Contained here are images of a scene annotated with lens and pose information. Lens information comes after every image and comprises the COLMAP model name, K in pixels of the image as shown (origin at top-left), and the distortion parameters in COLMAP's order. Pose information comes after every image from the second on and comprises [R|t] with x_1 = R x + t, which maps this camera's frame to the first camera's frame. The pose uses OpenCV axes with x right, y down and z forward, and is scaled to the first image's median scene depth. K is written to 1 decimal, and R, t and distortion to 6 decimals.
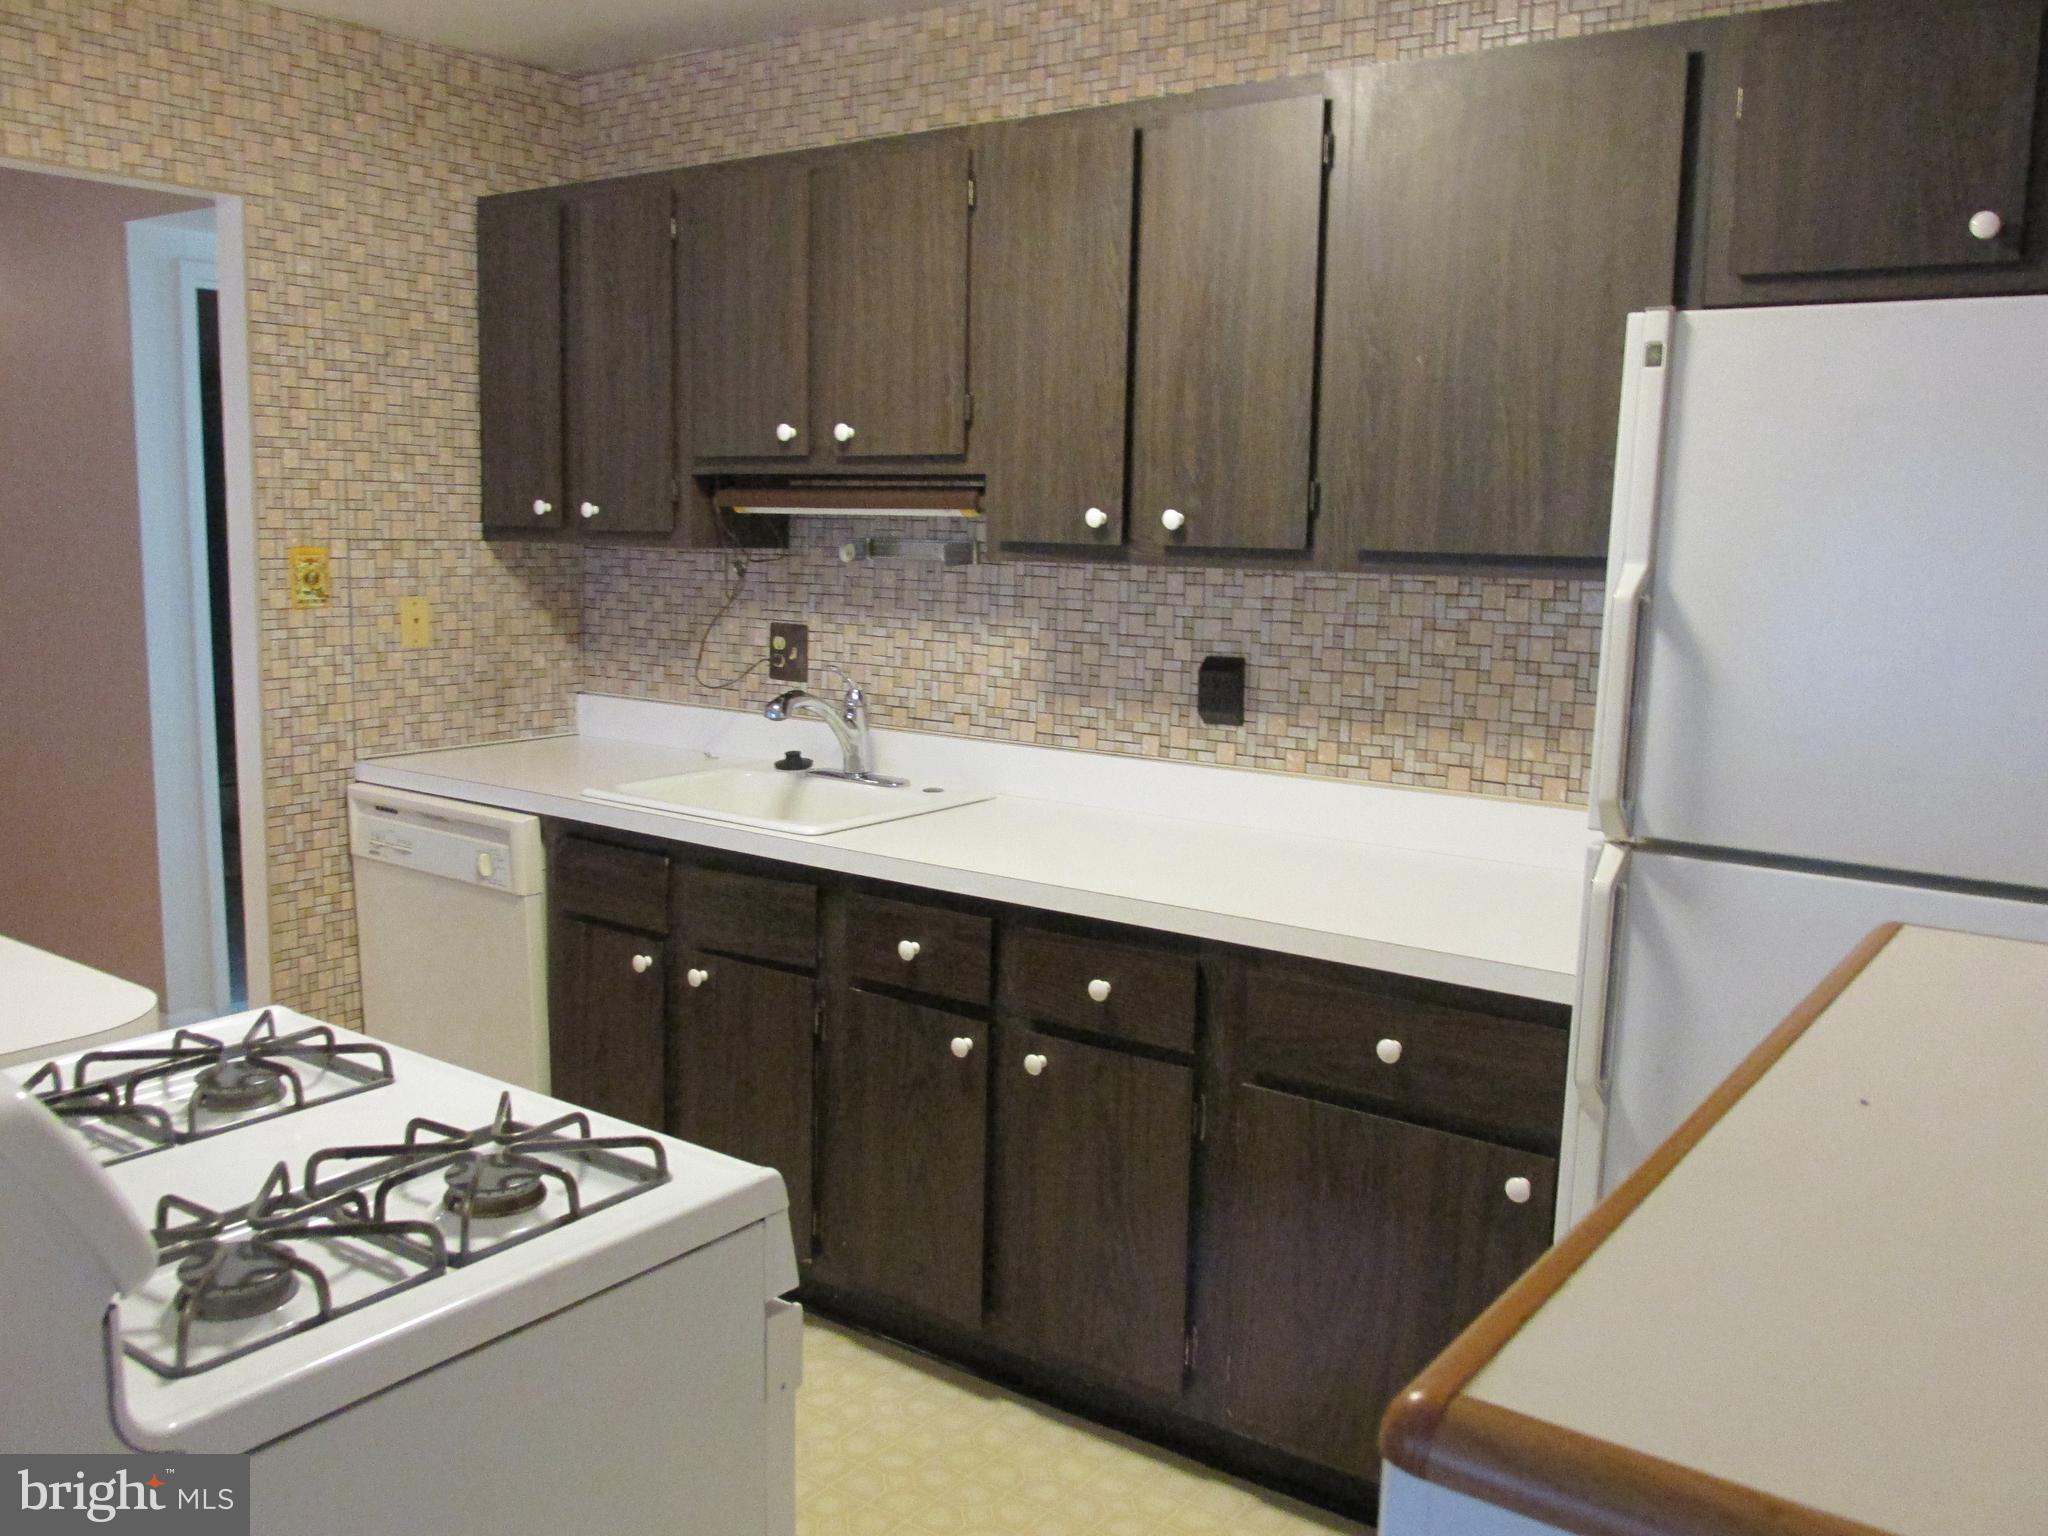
lens RADIAL K [[1703.5, 0, 1023.0], [0, 1703.5, 761.9], [0, 0, 1]] dist [-0.037268, 0.000841]
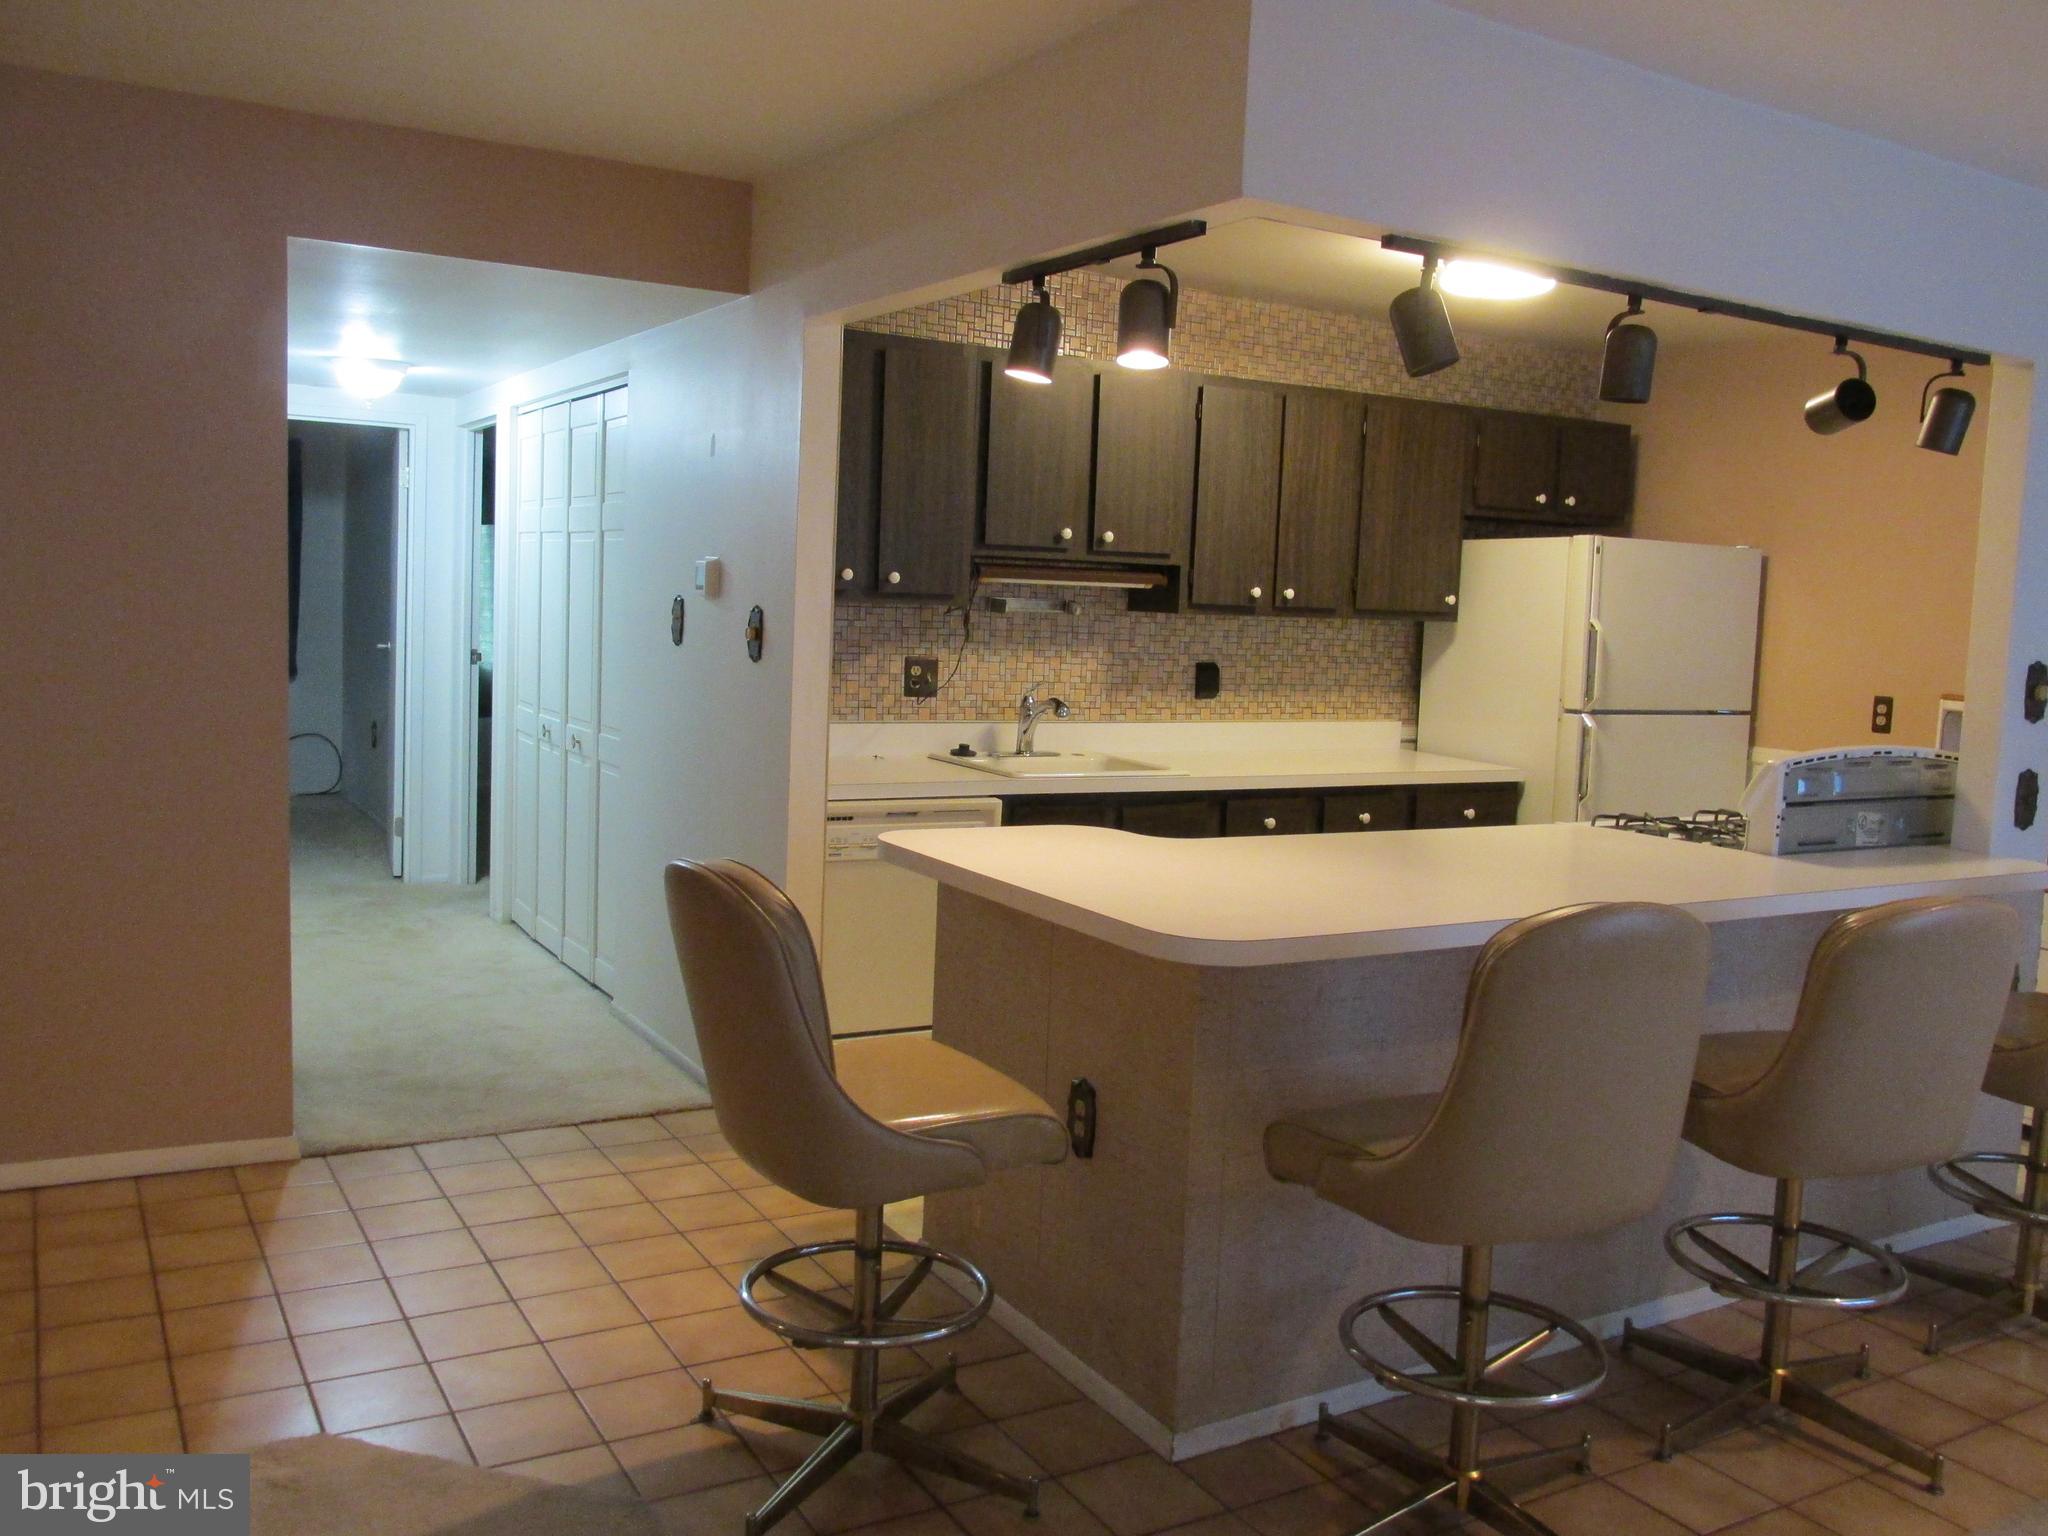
lens RADIAL K [[1703.5, 0, 1022.8], [0, 1703.5, 770.0], [0, 0, 1]] dist [-0.037268, 0.000841]
pose [[0.402483, -0.102058, 0.909721, -1.635892], [0.095994, 0.992992, 0.068930, -0.090122], [-0.910381, 0.059584, 0.409459, 0.409076]]
